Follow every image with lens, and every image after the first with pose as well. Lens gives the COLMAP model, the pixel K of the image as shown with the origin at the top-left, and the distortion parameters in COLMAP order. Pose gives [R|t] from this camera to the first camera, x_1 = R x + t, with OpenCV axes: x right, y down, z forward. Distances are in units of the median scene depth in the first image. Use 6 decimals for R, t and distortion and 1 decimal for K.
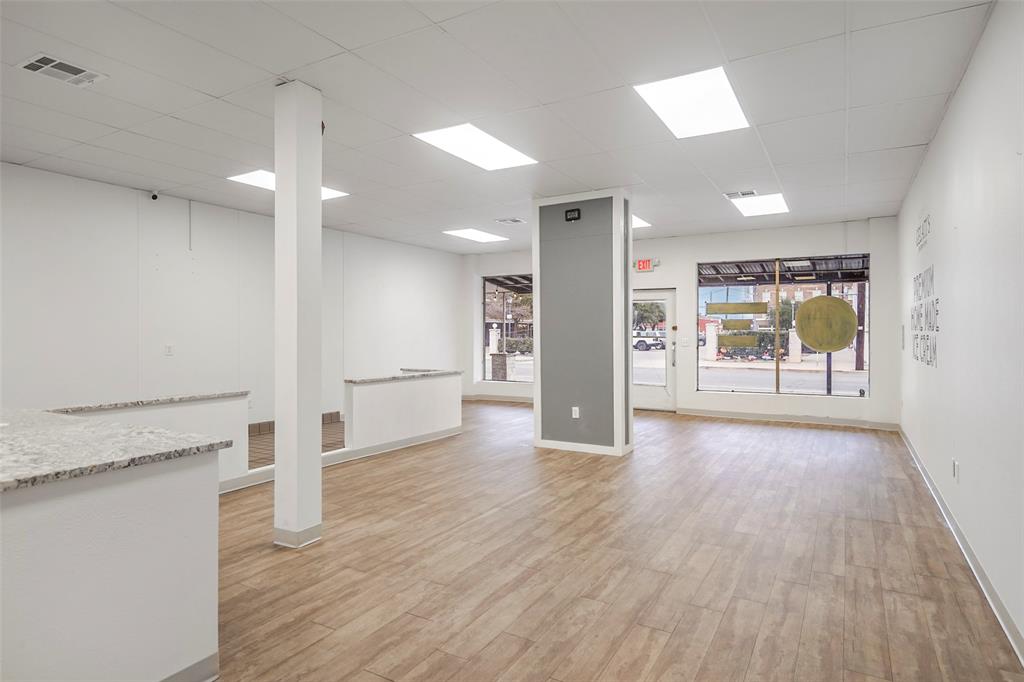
lens RADIAL K [[568.8, 0, 512.8], [0, 568.8, 337.0], [0, 0, 1]] dist [0.003588, 0.000352]
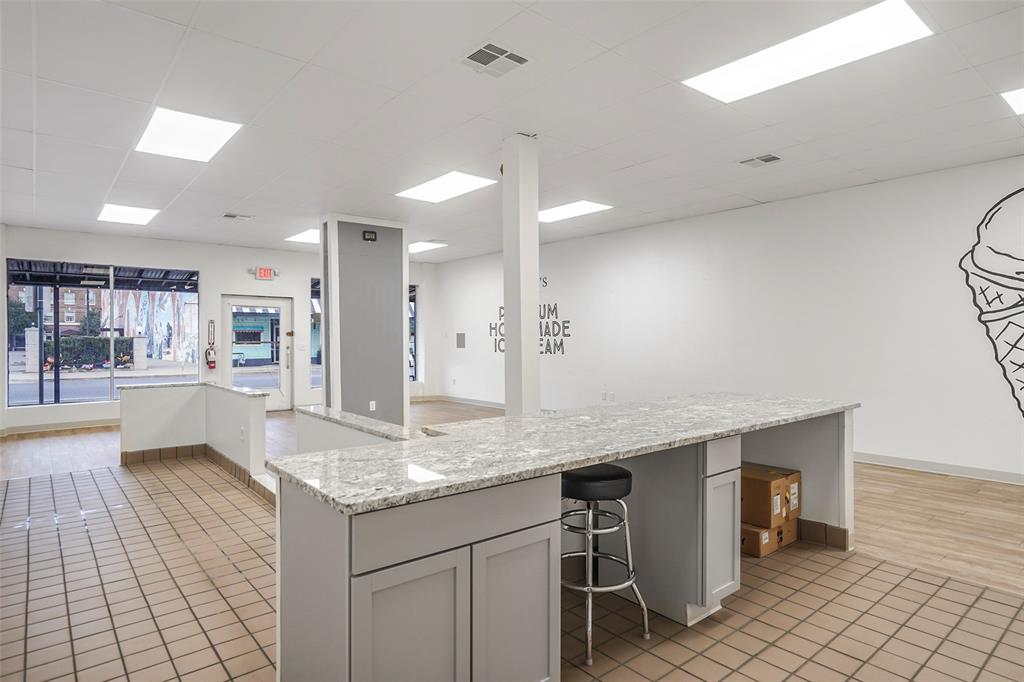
lens RADIAL K [[568.8, 0, 472.0], [0, 568.8, 328.8], [0, 0, 1]] dist [0.003588, 0.000352]
pose [[0.364966, 0.015572, 0.930891, -0.608379], [0.009680, 0.999743, -0.020519, 0.000876], [-0.930971, 0.016500, 0.364721, 0.260392]]
